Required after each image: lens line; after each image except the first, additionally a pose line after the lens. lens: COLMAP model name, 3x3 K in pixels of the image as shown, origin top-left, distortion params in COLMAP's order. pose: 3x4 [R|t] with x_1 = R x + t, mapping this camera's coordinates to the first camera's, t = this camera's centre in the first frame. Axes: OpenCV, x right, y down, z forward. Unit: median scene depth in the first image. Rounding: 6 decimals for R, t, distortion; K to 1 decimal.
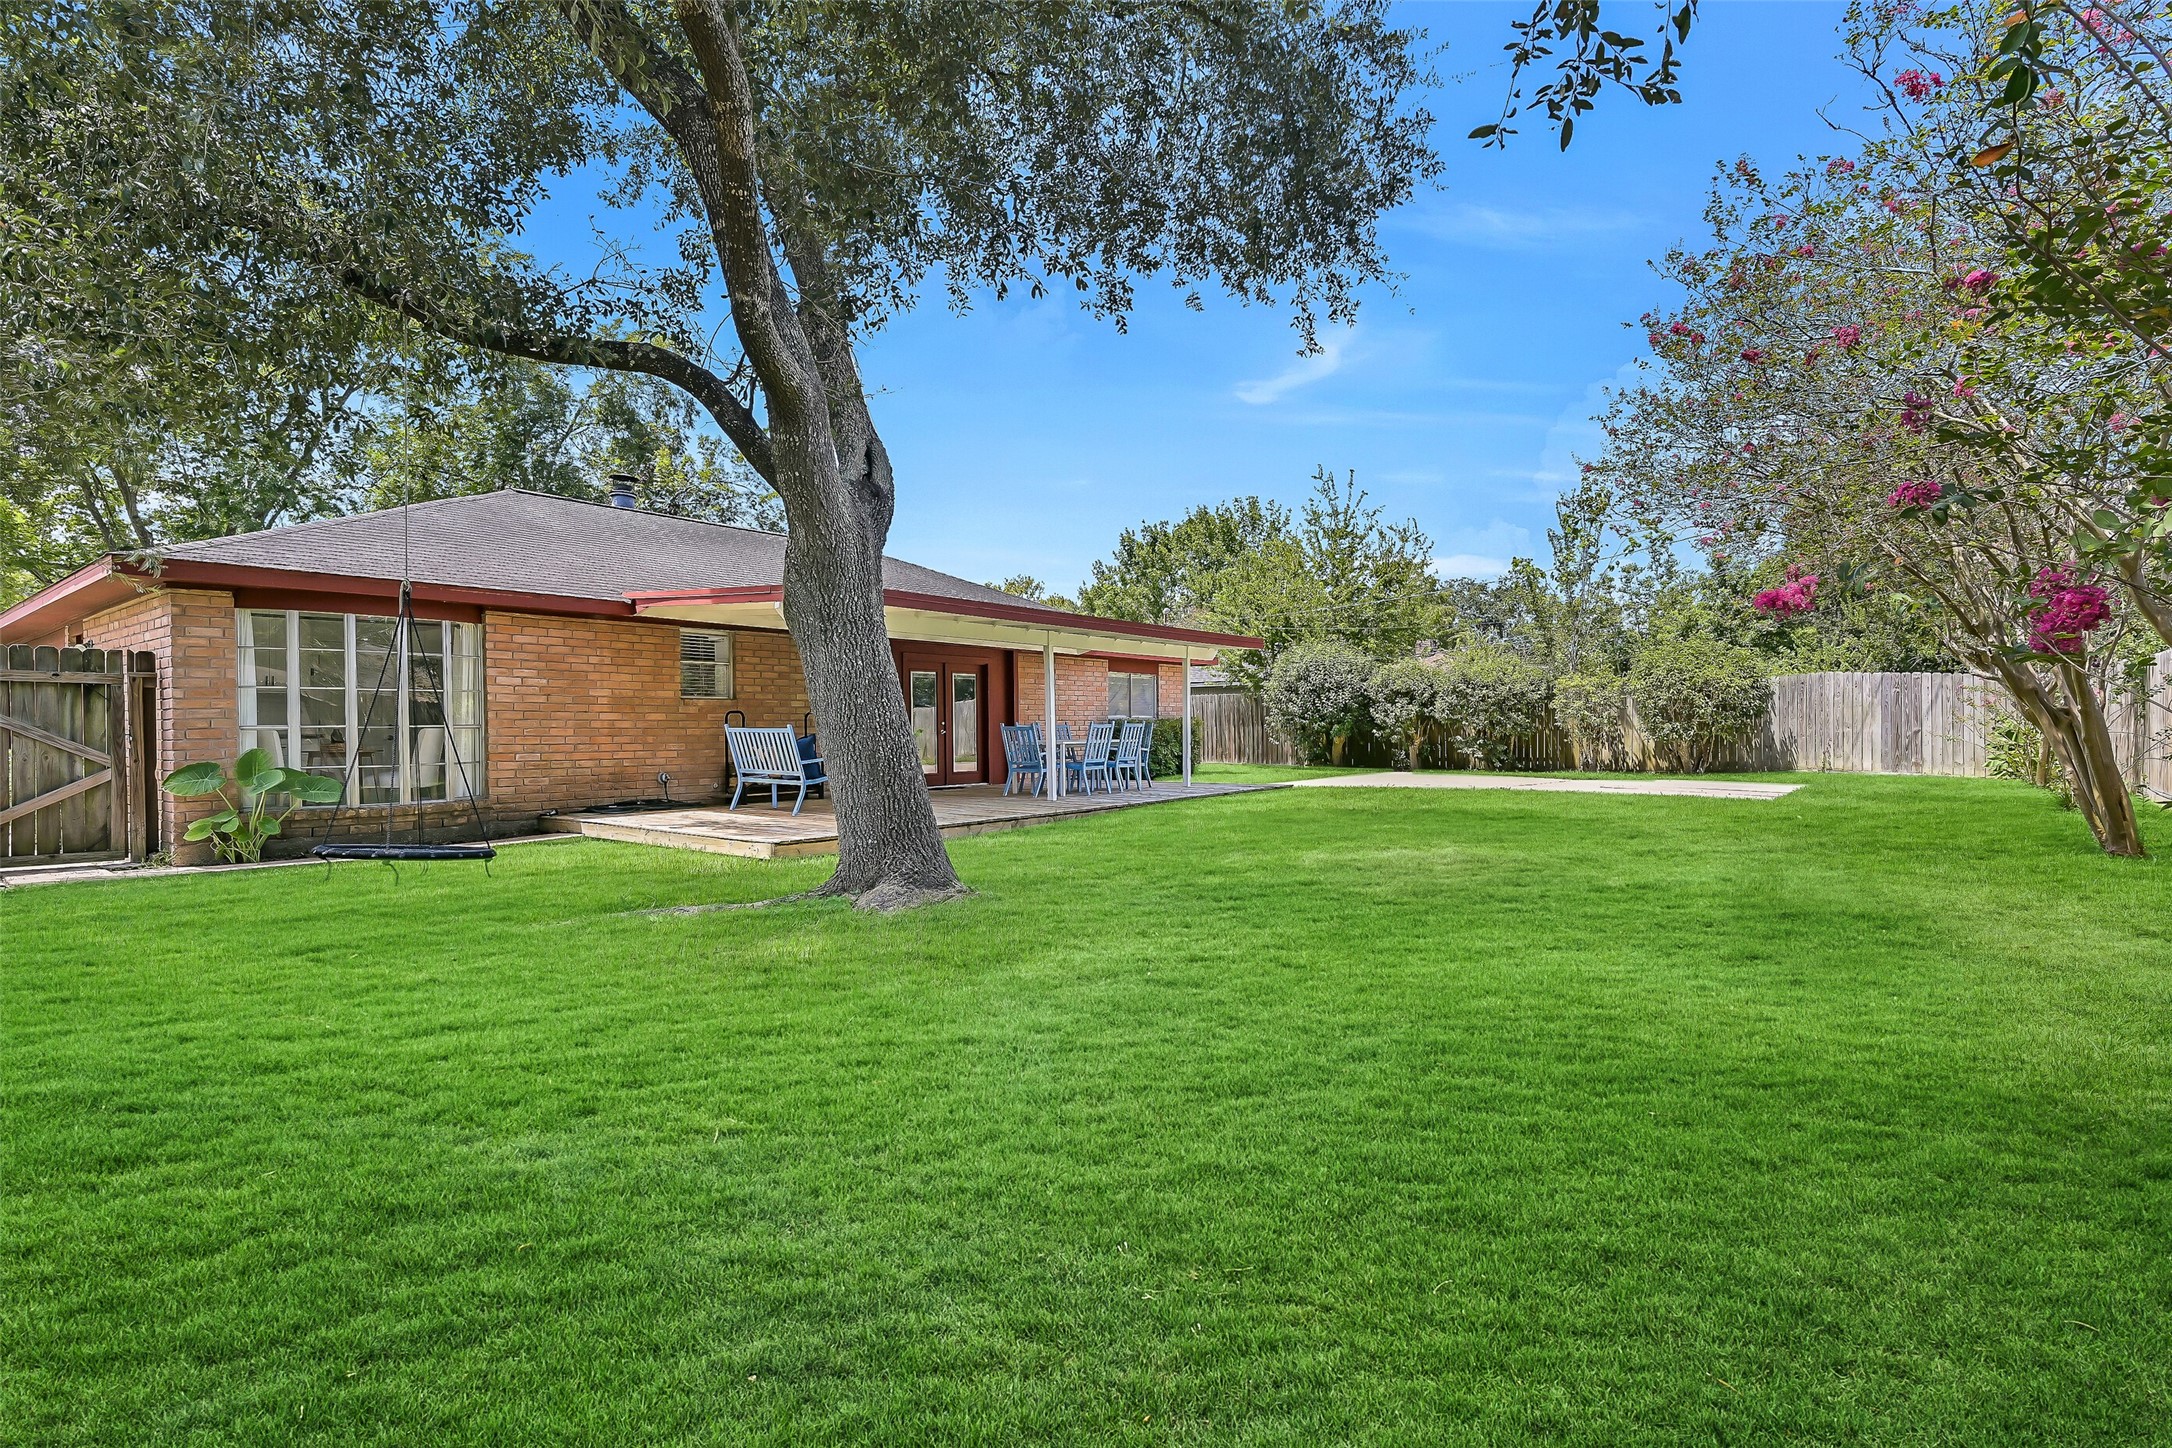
lens RADIAL K [[927.0, 0, 1095.5], [0, 927.0, 729.4], [0, 0, 1]] dist [-0.001003, 0.000126]
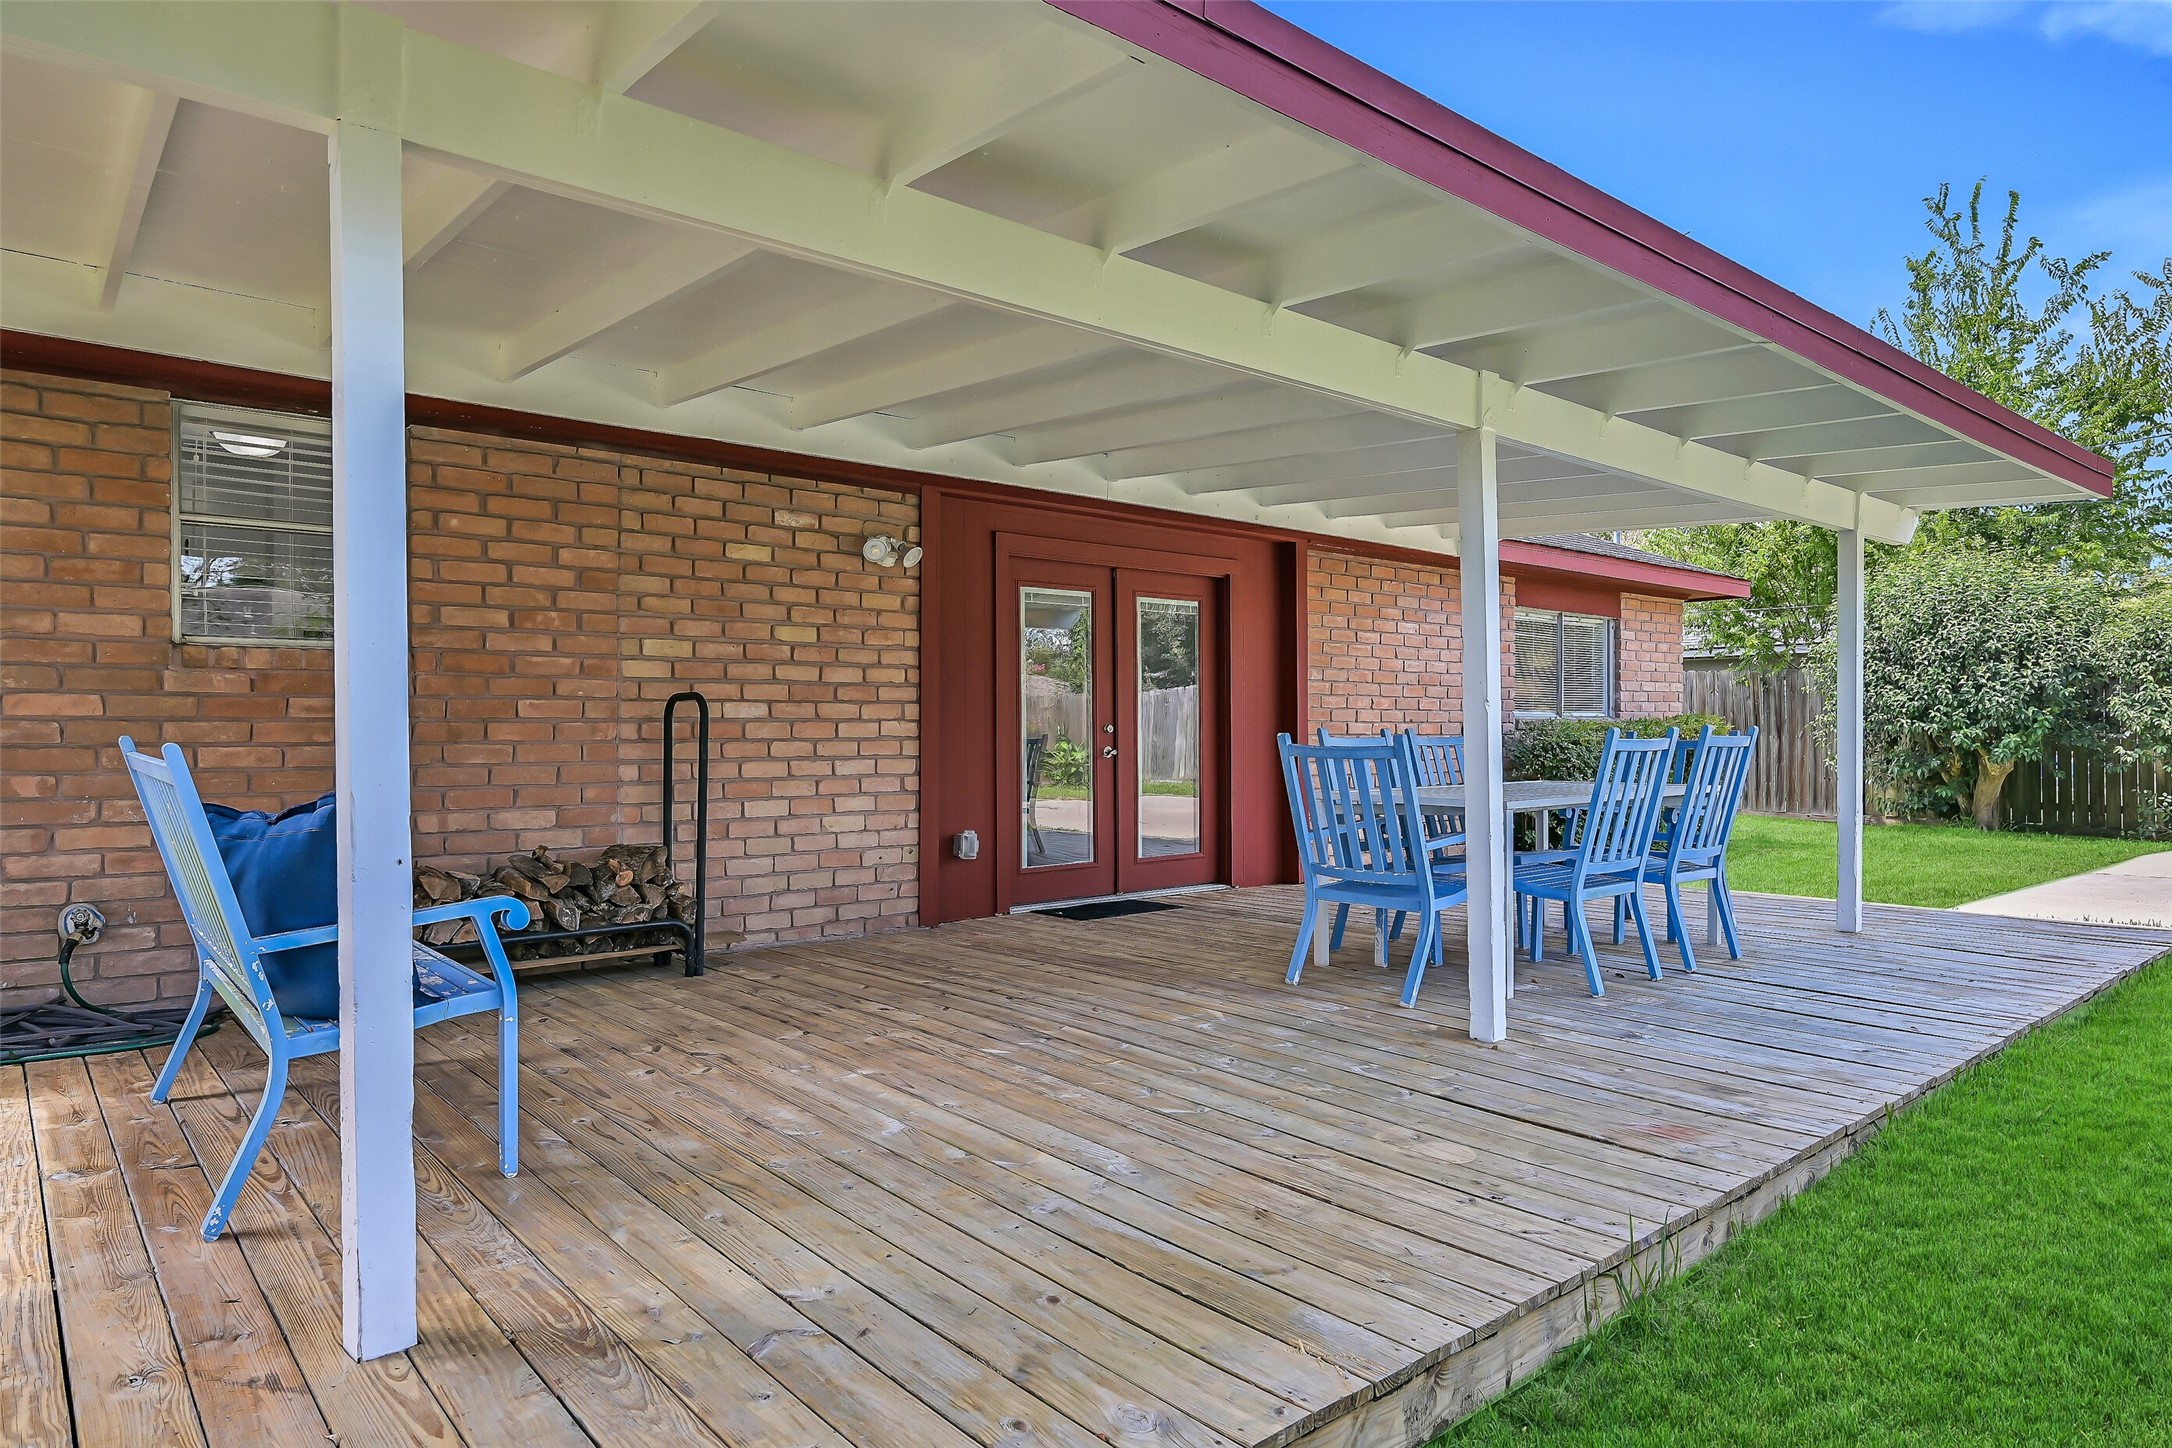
lens RADIAL K [[1224.8, 0, 1086.0], [0, 1224.8, 724.0], [0, 0, 1]] dist [-0.001388, -0.000908]
pose [[0.973461, 0.000835, -0.228852, -0.057099], [-0.003260, 0.999942, -0.010220, -0.003458], [0.228830, 0.010695, 0.973408, 0.488527]]
